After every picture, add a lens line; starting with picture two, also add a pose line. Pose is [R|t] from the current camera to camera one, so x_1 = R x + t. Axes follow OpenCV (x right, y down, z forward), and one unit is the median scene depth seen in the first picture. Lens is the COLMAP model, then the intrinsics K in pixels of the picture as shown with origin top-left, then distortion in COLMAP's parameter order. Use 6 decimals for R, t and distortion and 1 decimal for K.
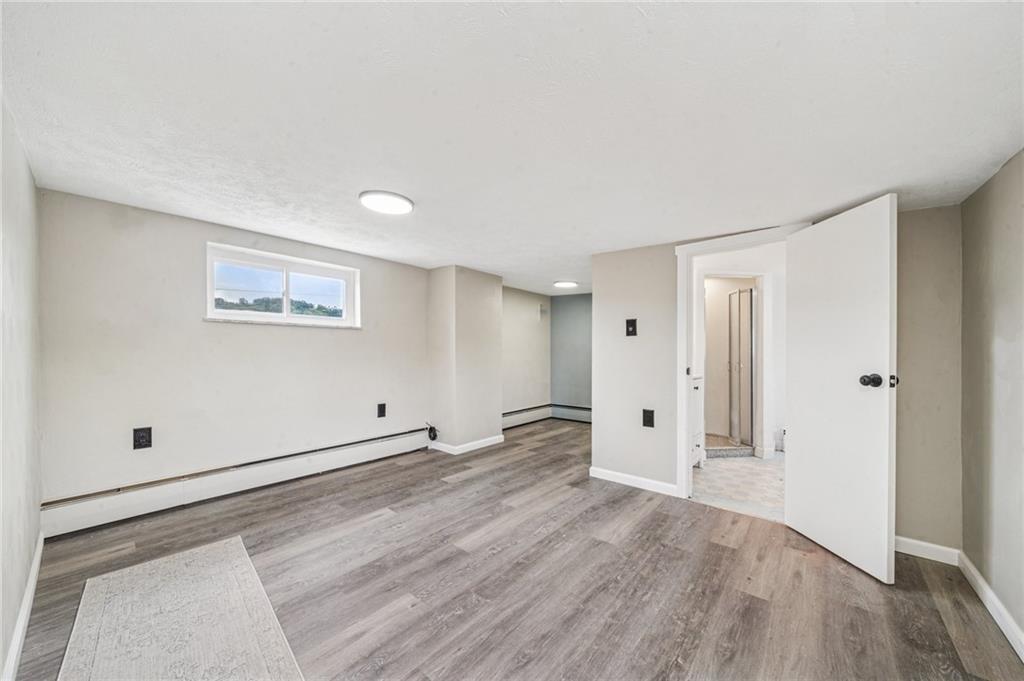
lens RADIAL K [[364.1, 0, 506.6], [0, 364.1, 356.9], [0, 0, 1]] dist [-0.003503, -0.000344]
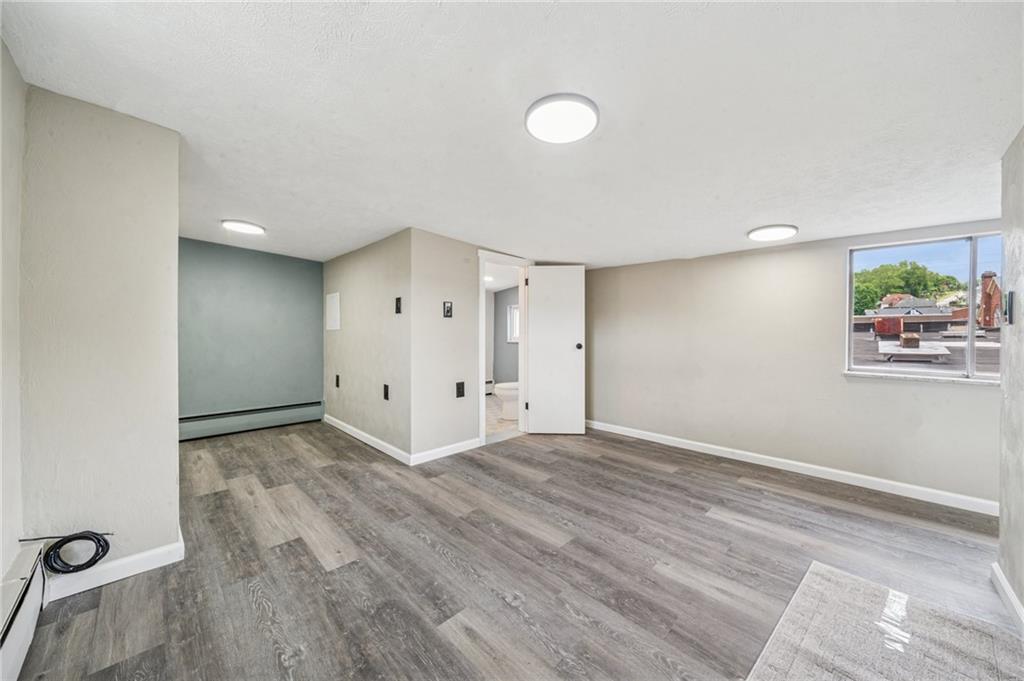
lens RADIAL K [[364.1, 0, 512.0], [0, 364.1, 337.8], [0, 0, 1]] dist [-0.003503, -0.000344]
pose [[0.060483, -0.009932, 0.998120, -0.892170], [0.005004, 0.999941, 0.009647, -0.008126], [-0.998157, 0.004411, 0.060529, 0.907691]]
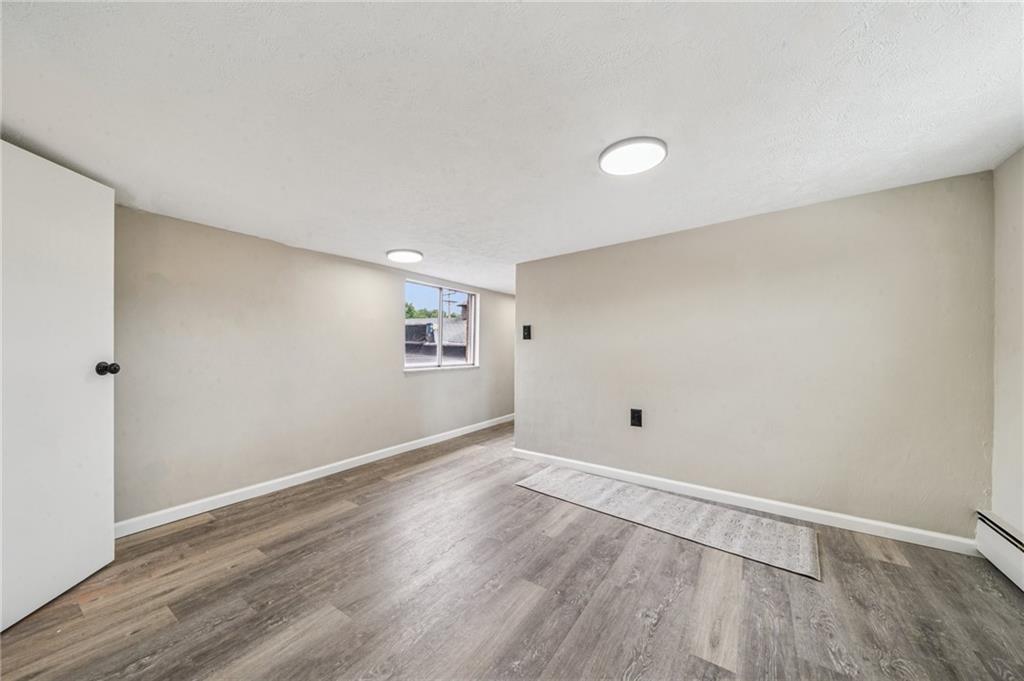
lens RADIAL K [[364.1, 0, 513.9], [0, 364.1, 337.6], [0, 0, 1]] dist [-0.003503, -0.000344]
pose [[-0.990593, -0.012369, -0.136284, 0.031136], [-0.011774, 0.999917, -0.005169, -0.020188], [0.136337, -0.003515, -0.990656, 1.515701]]
